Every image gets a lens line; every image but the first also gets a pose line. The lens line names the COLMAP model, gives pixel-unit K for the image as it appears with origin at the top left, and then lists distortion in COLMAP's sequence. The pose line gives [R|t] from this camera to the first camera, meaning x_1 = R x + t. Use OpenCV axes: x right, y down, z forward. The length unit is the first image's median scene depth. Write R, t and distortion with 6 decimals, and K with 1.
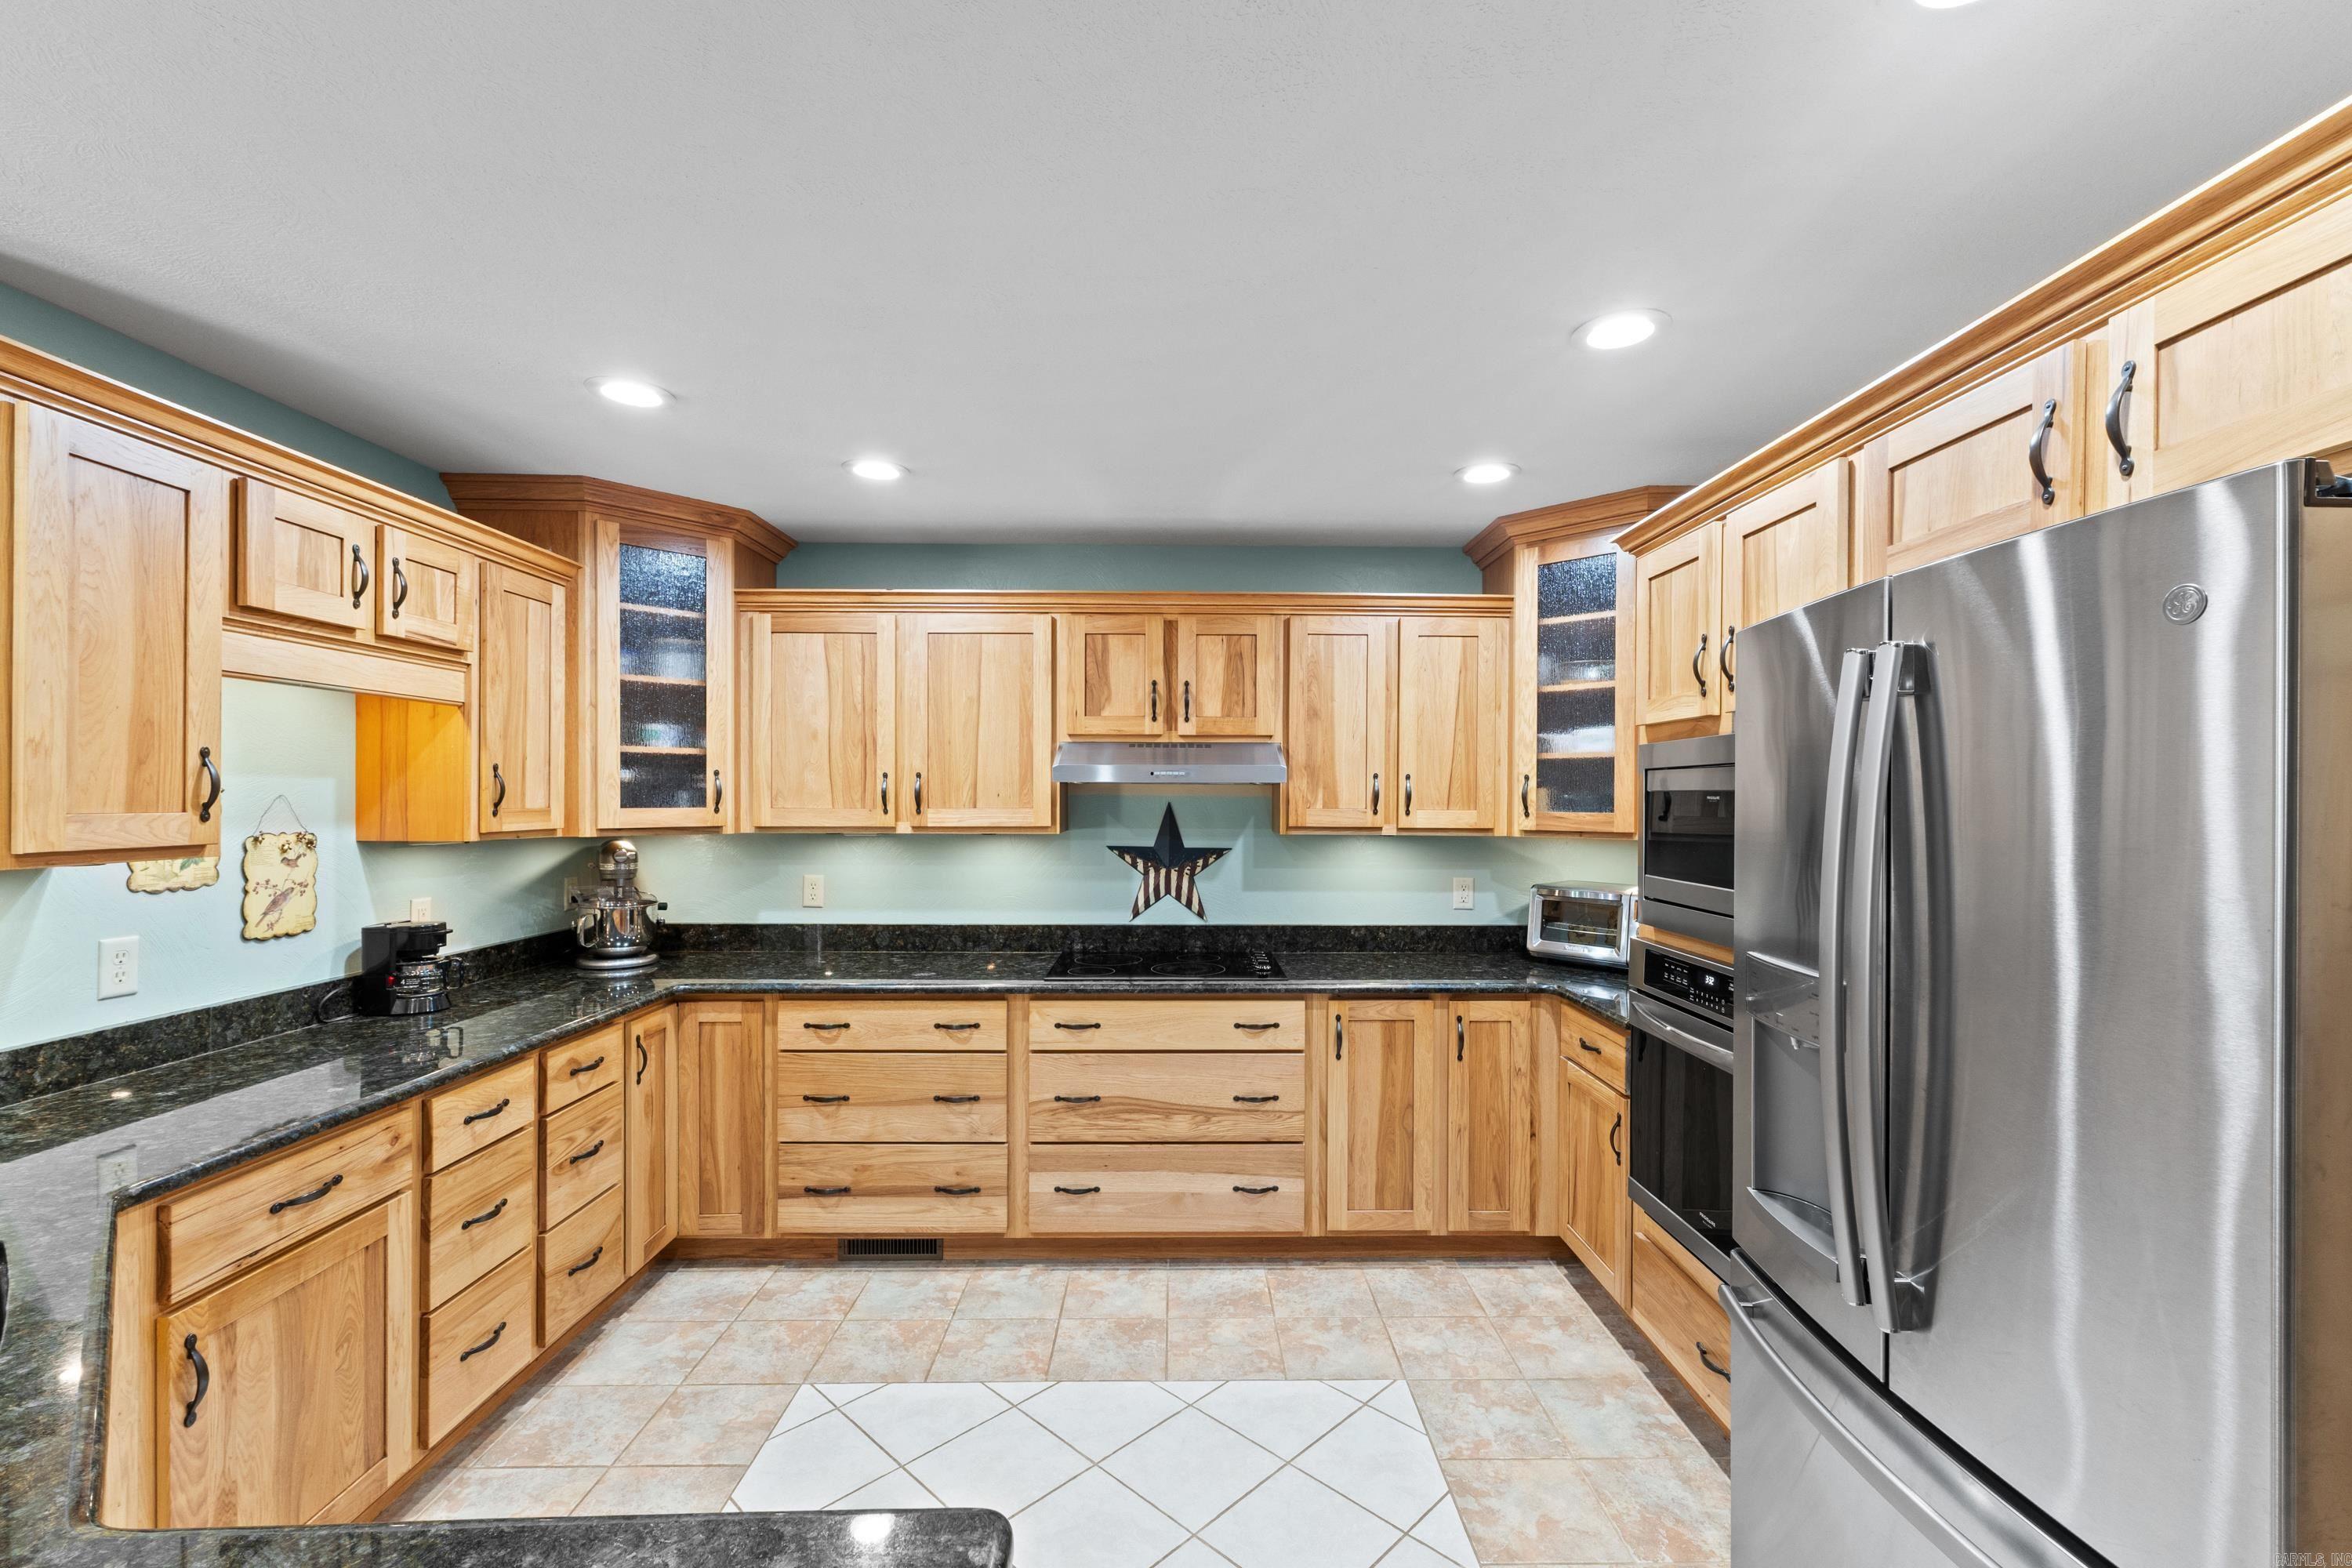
lens RADIAL K [[1000.1, 0, 1193.9], [0, 1000.1, 800.1], [0, 0, 1]] dist [0.004668, 0.000046]
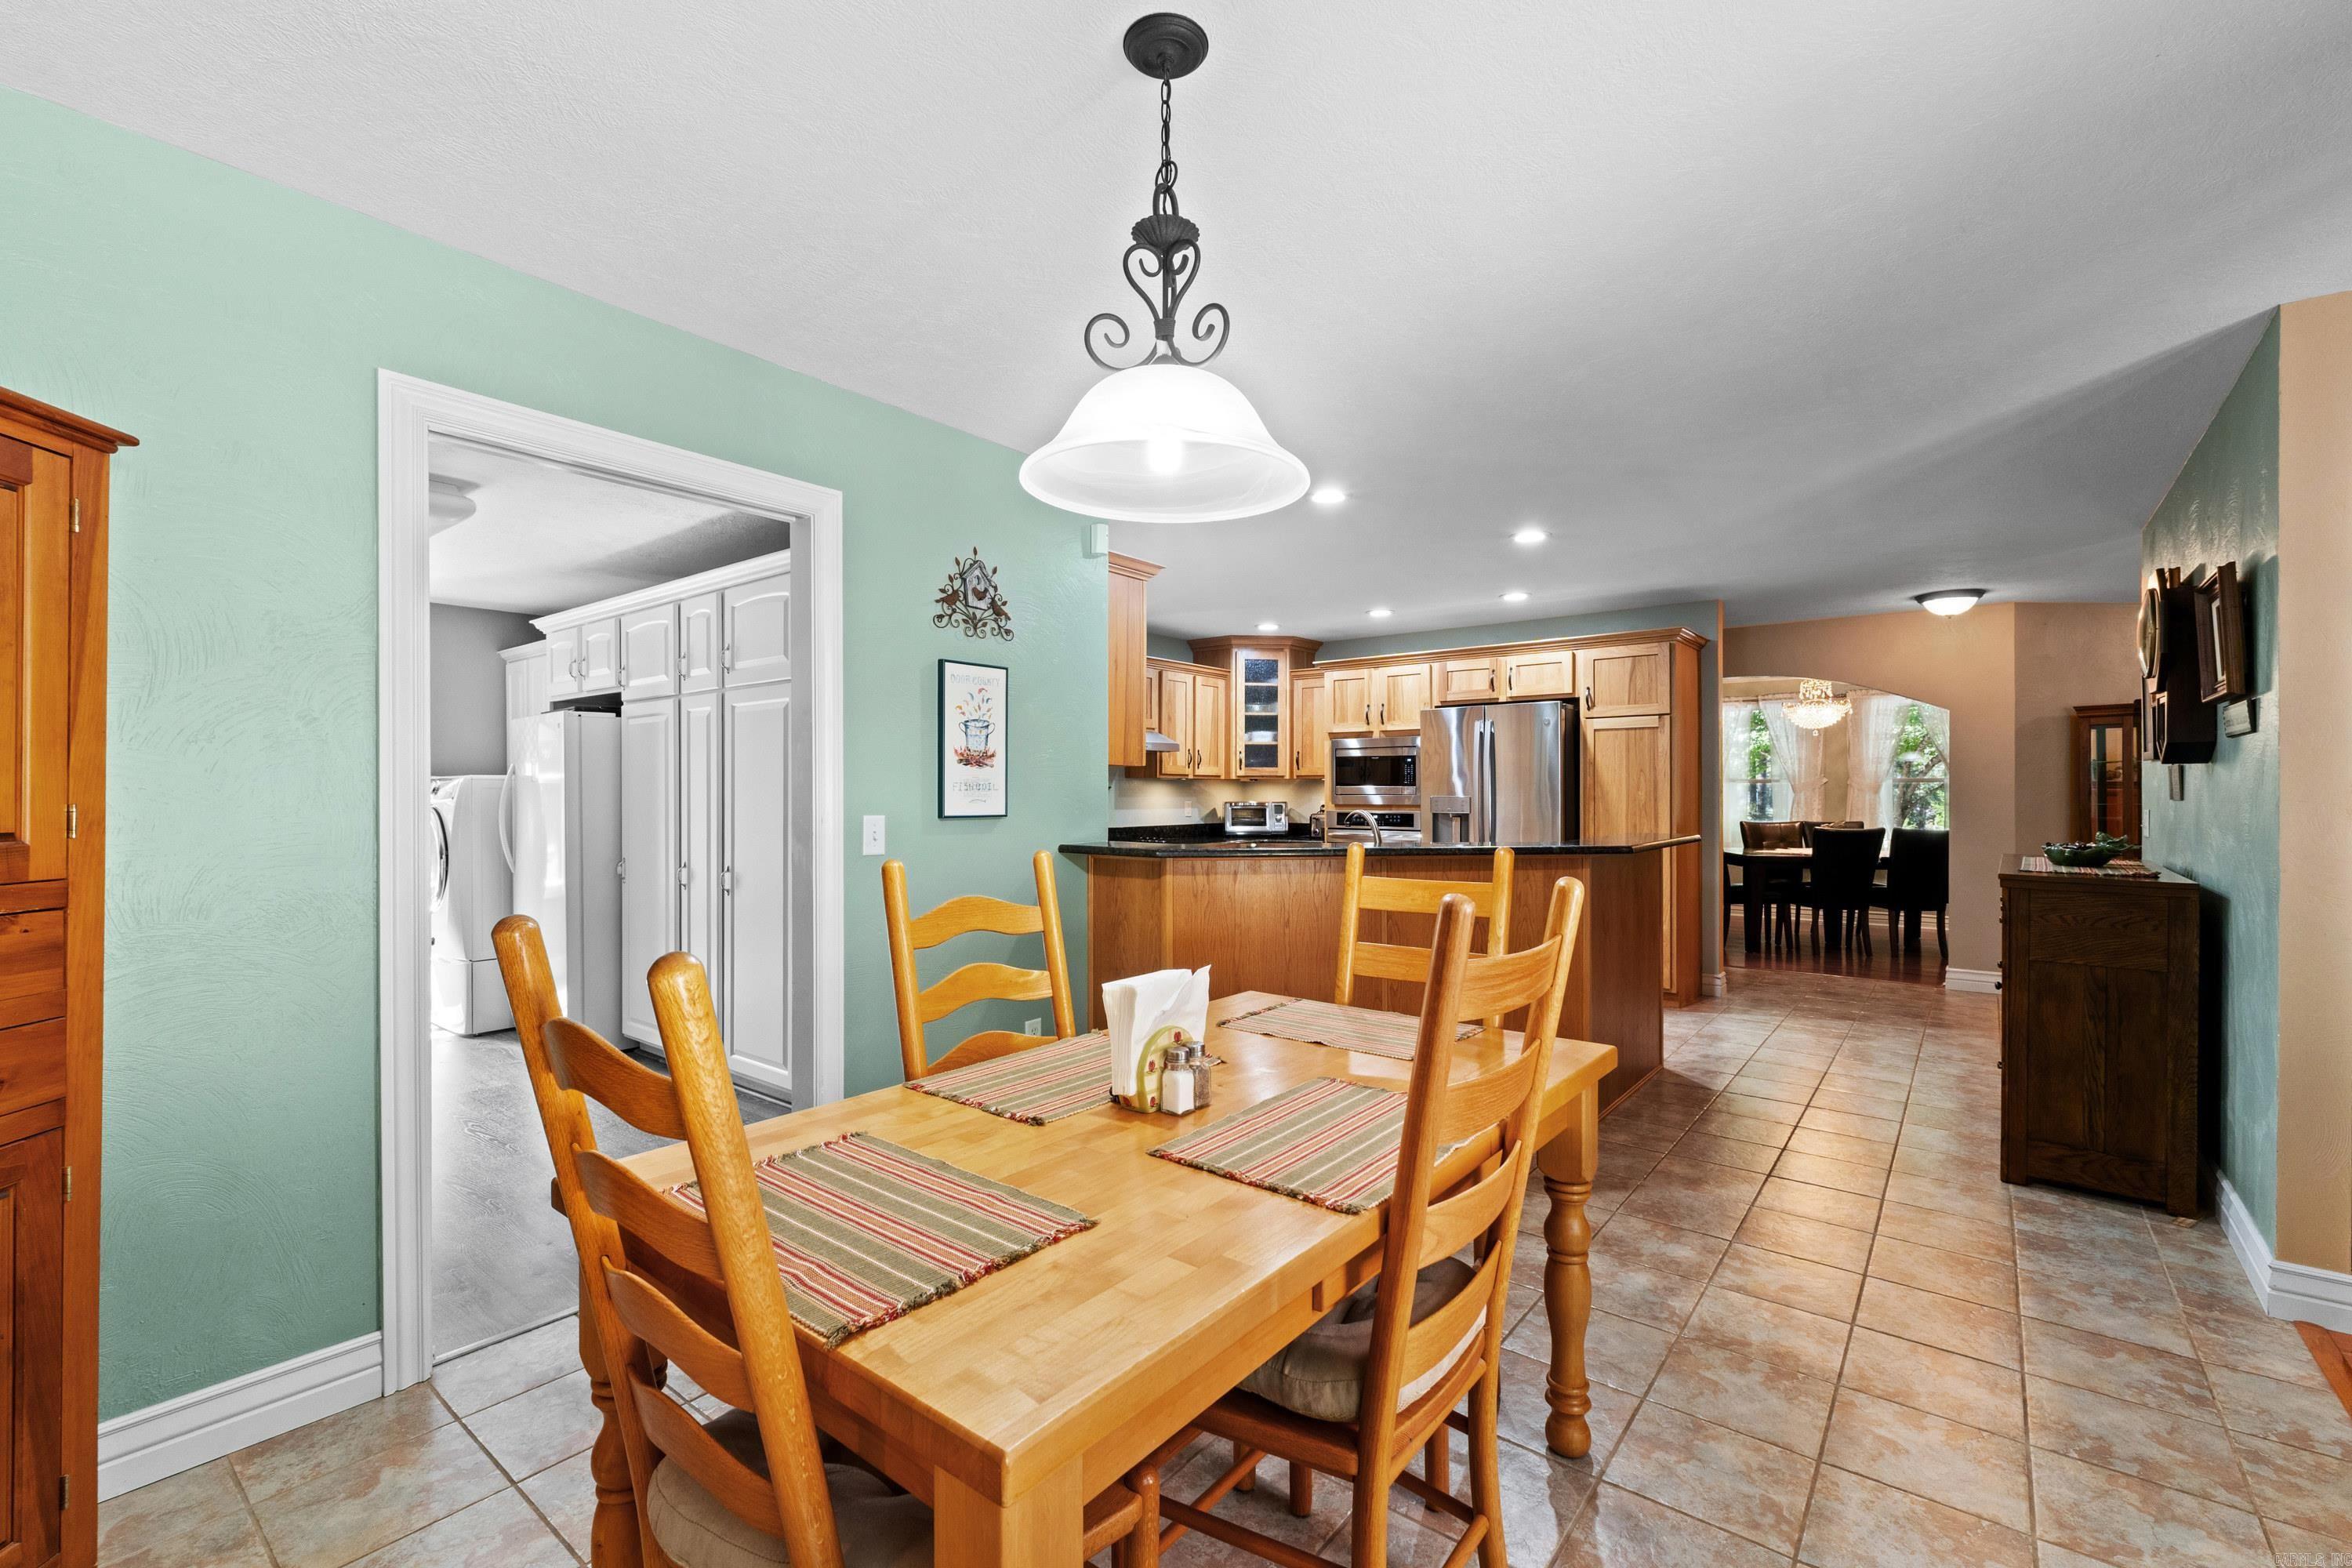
lens RADIAL K [[1000.1, 0, 1189.4], [0, 1000.1, 787.4], [0, 0, 1]] dist [0.004668, 0.000046]
pose [[0.634369, -0.000551, 0.773030, -2.503871], [0.000648, 1.000000, 0.000181, 0.056669], [-0.773030, 0.000386, 0.634369, -0.367431]]
